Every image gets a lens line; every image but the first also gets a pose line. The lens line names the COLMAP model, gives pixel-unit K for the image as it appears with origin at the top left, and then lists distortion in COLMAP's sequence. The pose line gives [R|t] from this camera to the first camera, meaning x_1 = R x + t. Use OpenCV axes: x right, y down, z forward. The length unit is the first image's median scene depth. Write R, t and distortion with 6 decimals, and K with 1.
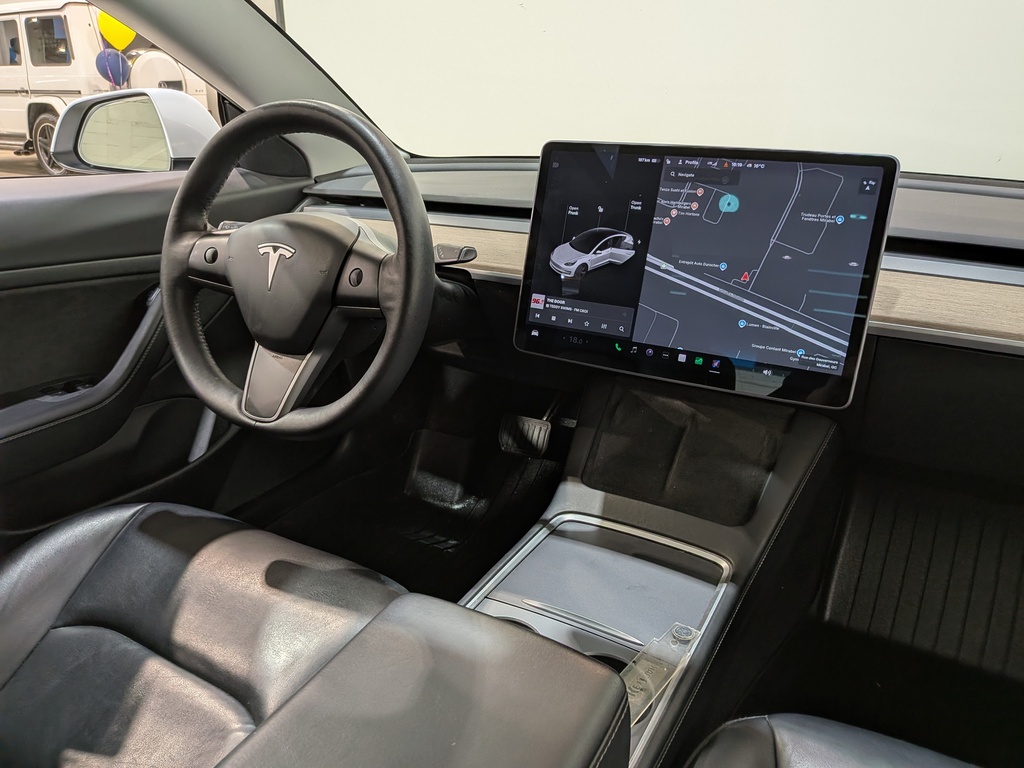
lens RADIAL K [[735.5, 0, 510.2], [0, 735.5, 398.0], [0, 0, 1]] dist [0.107628, -0.212187]
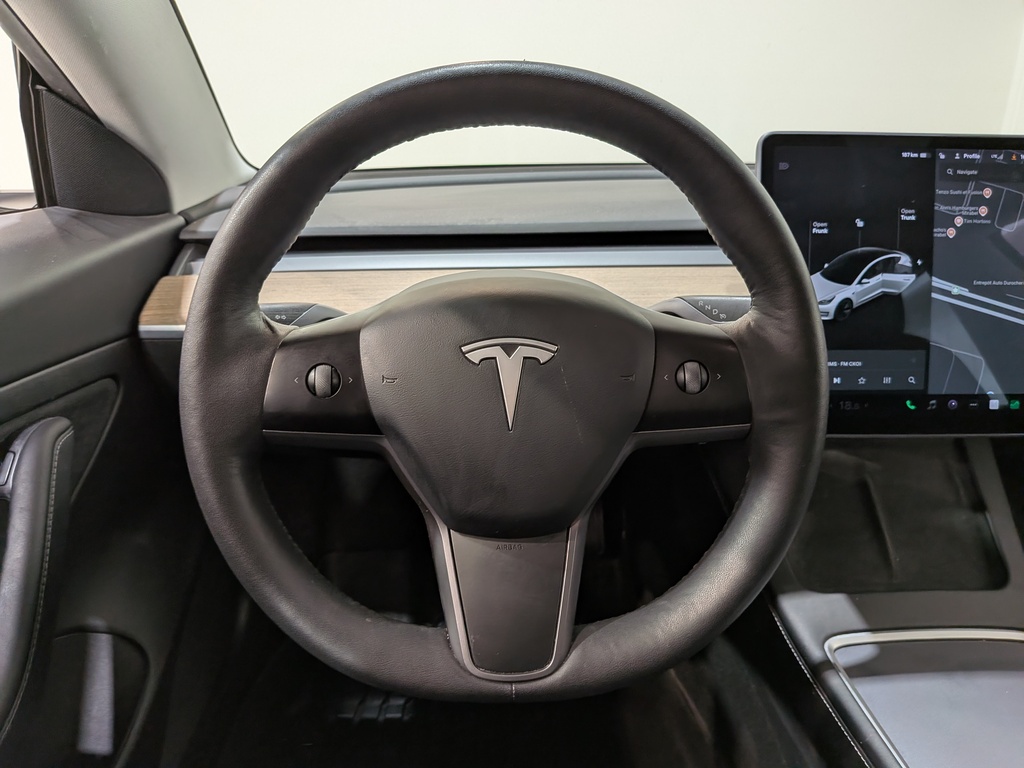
lens RADIAL K [[760.5, 0, 510.4], [0, 760.5, 389.3], [0, 0, 1]] dist [0.002792, -0.038562]
pose [[0.857576, -0.182144, 0.481027, -0.570714], [0.196578, 0.980269, 0.020726, -0.182948], [-0.475311, 0.076785, 0.876461, 0.538905]]
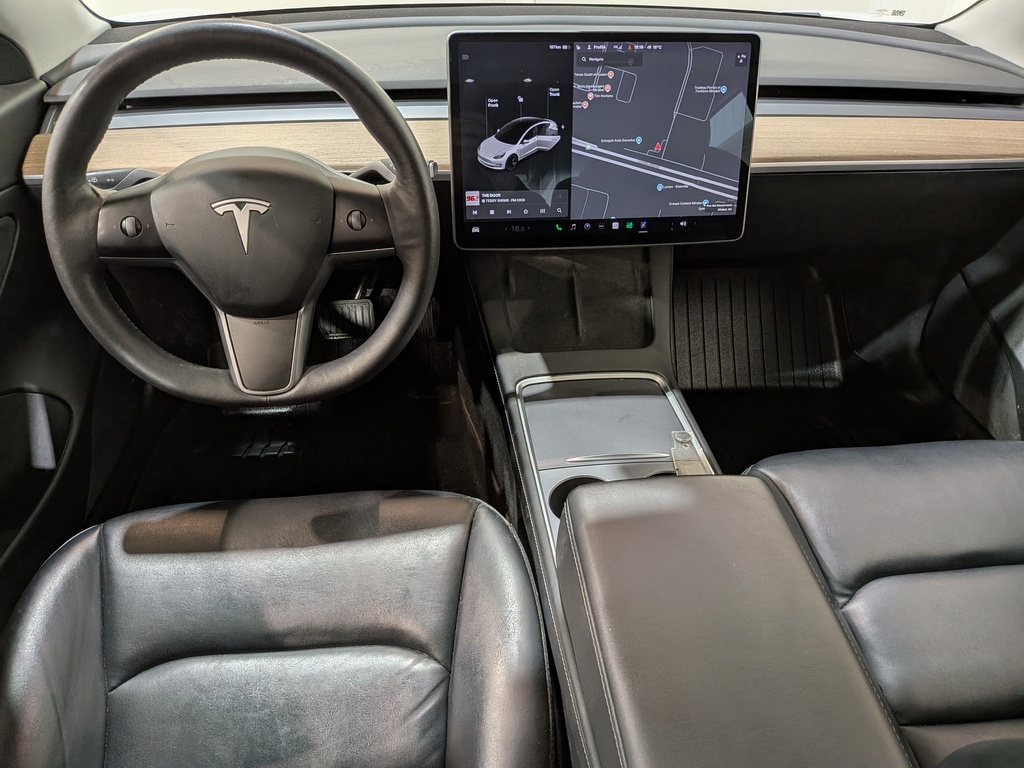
lens RADIAL K [[735.5, 0, 510.2], [0, 735.5, 398.0], [0, 0, 1]] dist [0.107628, -0.212187]
pose [[0.817578, -0.335539, 0.467952, -0.539693], [0.208783, 0.930115, 0.302153, -0.187263], [-0.536633, -0.149334, 0.830496, 0.070283]]
